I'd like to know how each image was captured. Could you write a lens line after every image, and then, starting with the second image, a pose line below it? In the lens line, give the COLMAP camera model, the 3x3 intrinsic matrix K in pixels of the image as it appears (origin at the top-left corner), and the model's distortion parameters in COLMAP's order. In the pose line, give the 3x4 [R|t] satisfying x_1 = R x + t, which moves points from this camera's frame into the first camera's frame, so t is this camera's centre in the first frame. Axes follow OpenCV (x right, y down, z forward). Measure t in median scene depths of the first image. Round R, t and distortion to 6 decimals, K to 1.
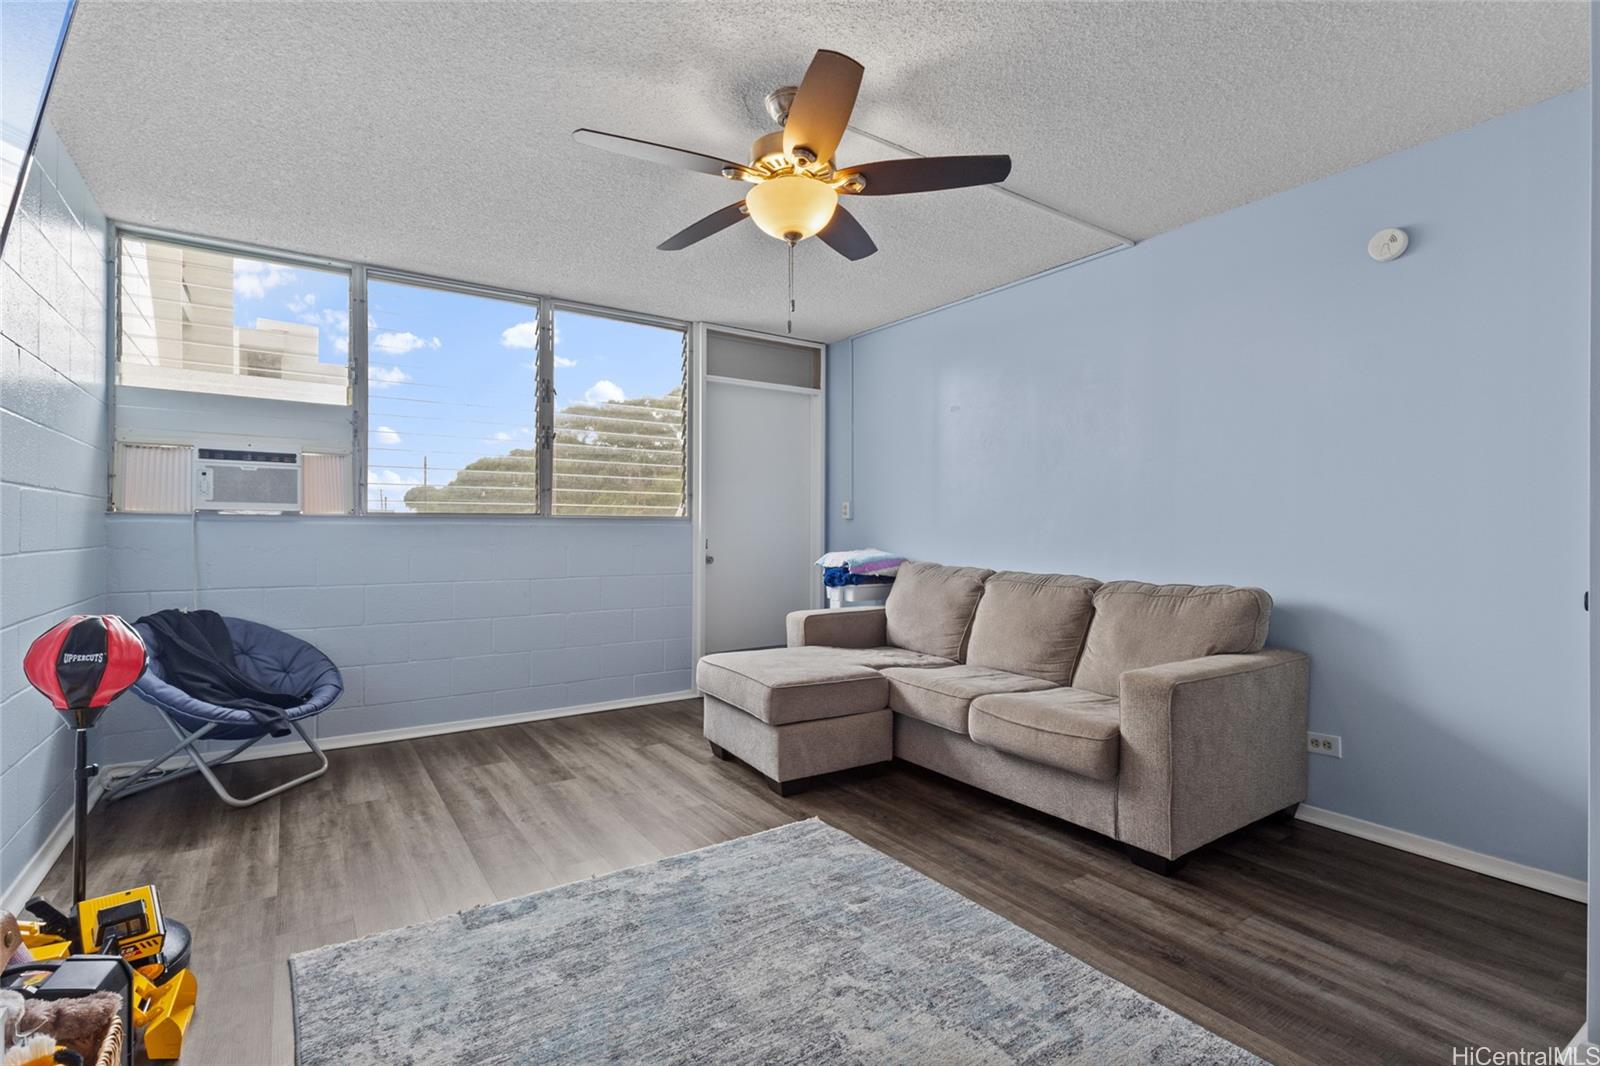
lens RADIAL K [[743.4, 0, 790.4], [0, 743.4, 532.2], [0, 0, 1]] dist [-0.005266, 0.001665]
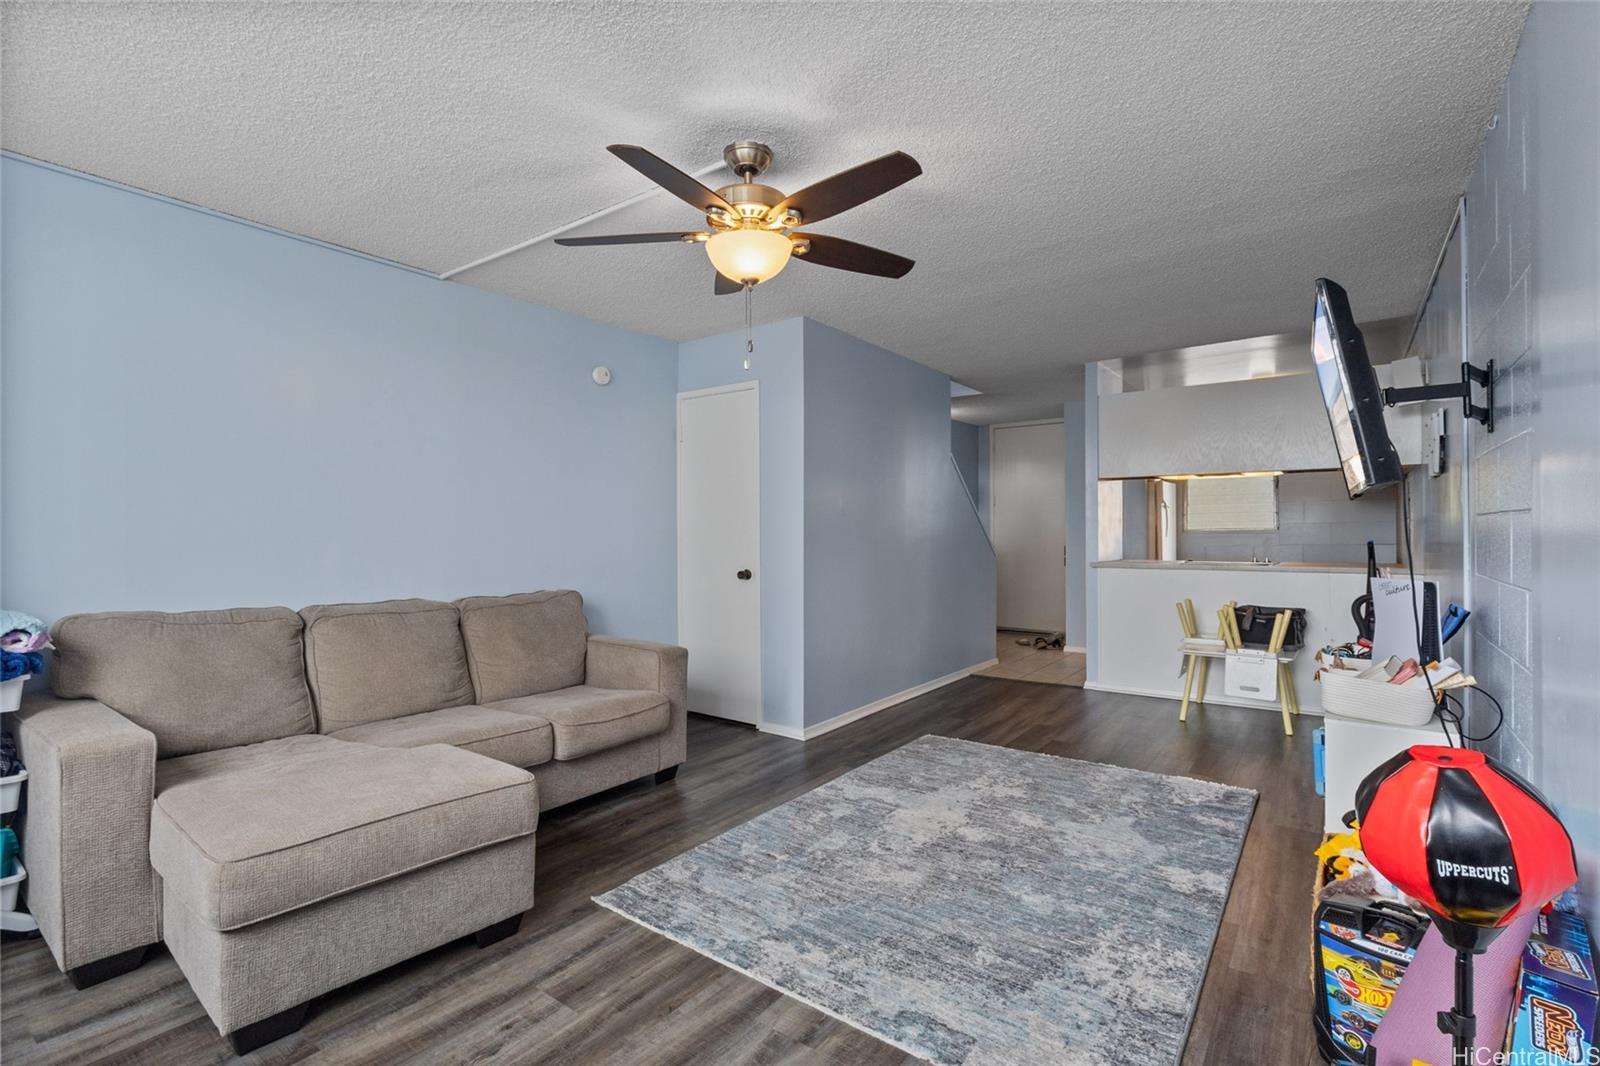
lens RADIAL K [[743.4, 0, 805.1], [0, 743.4, 530.9], [0, 0, 1]] dist [-0.005266, 0.001665]
pose [[-0.345394, -0.002676, 0.938454, -1.126571], [0.001938, 0.999992, 0.003564, -0.048281], [-0.938456, 0.003049, -0.345386, 1.430036]]
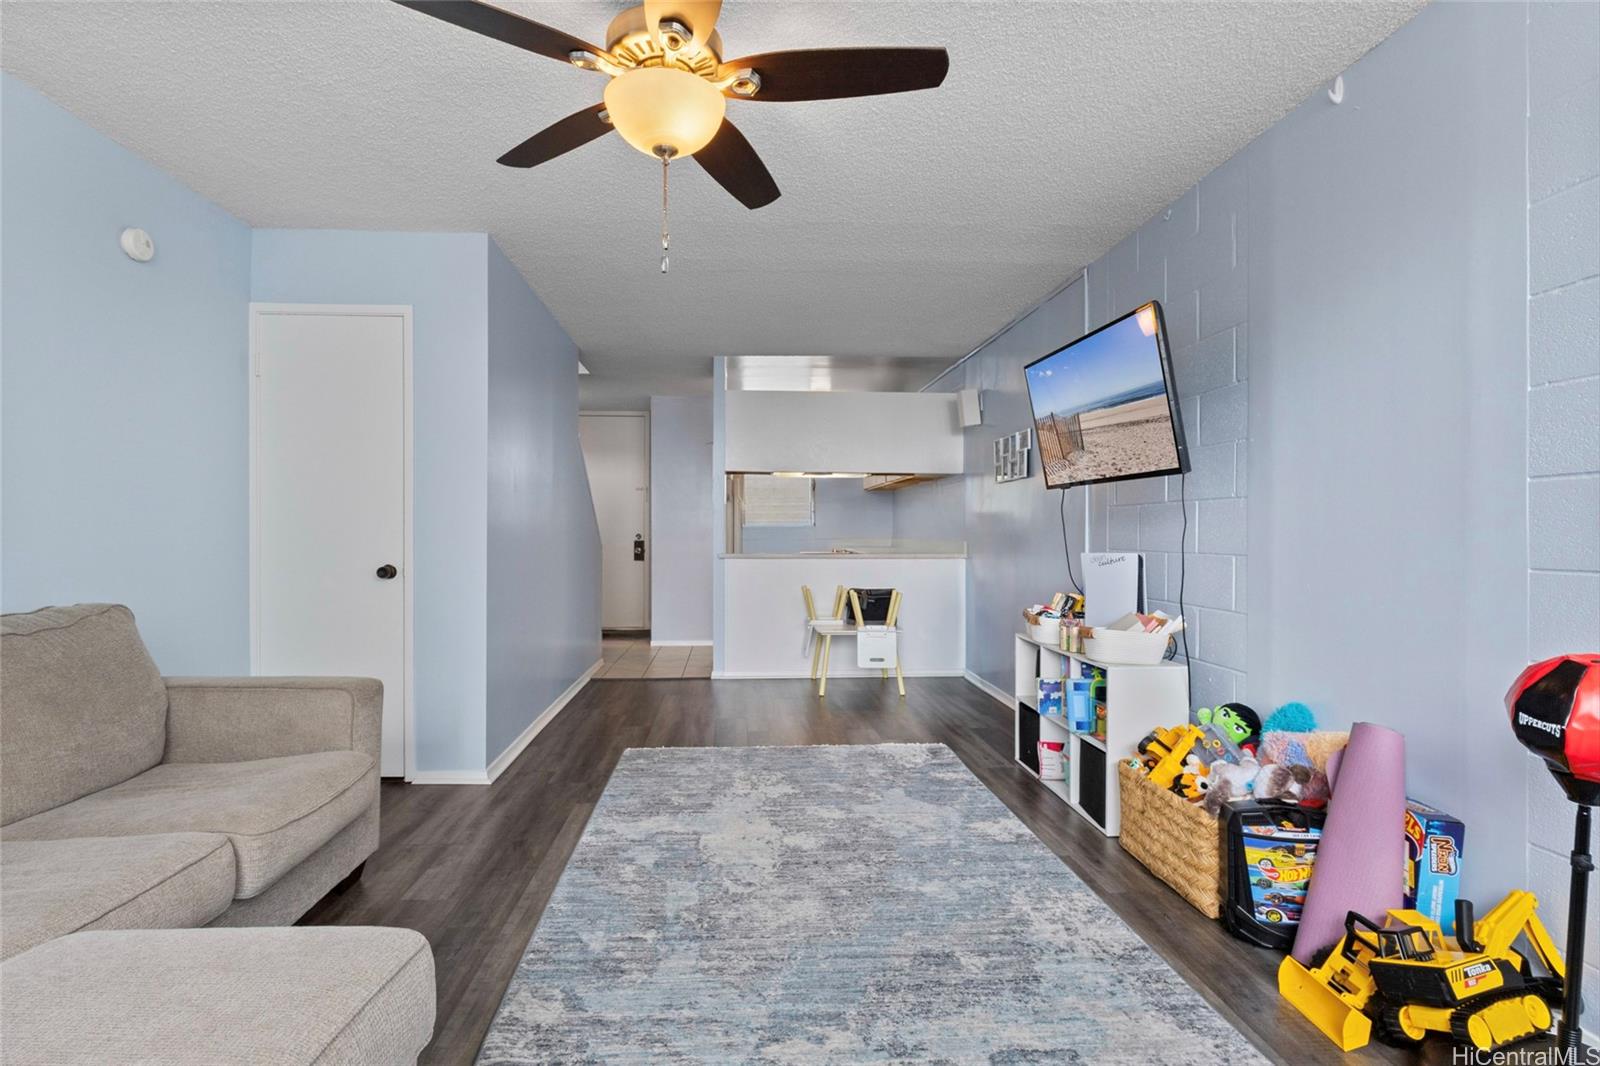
lens RADIAL K [[743.4, 0, 782.2], [0, 743.4, 532.6], [0, 0, 1]] dist [-0.005266, 0.001665]
pose [[-0.864749, -0.008227, 0.502138, -0.538425], [-0.008787, 0.999961, 0.001250, -0.005141], [-0.502128, -0.003332, -0.864787, 1.773628]]
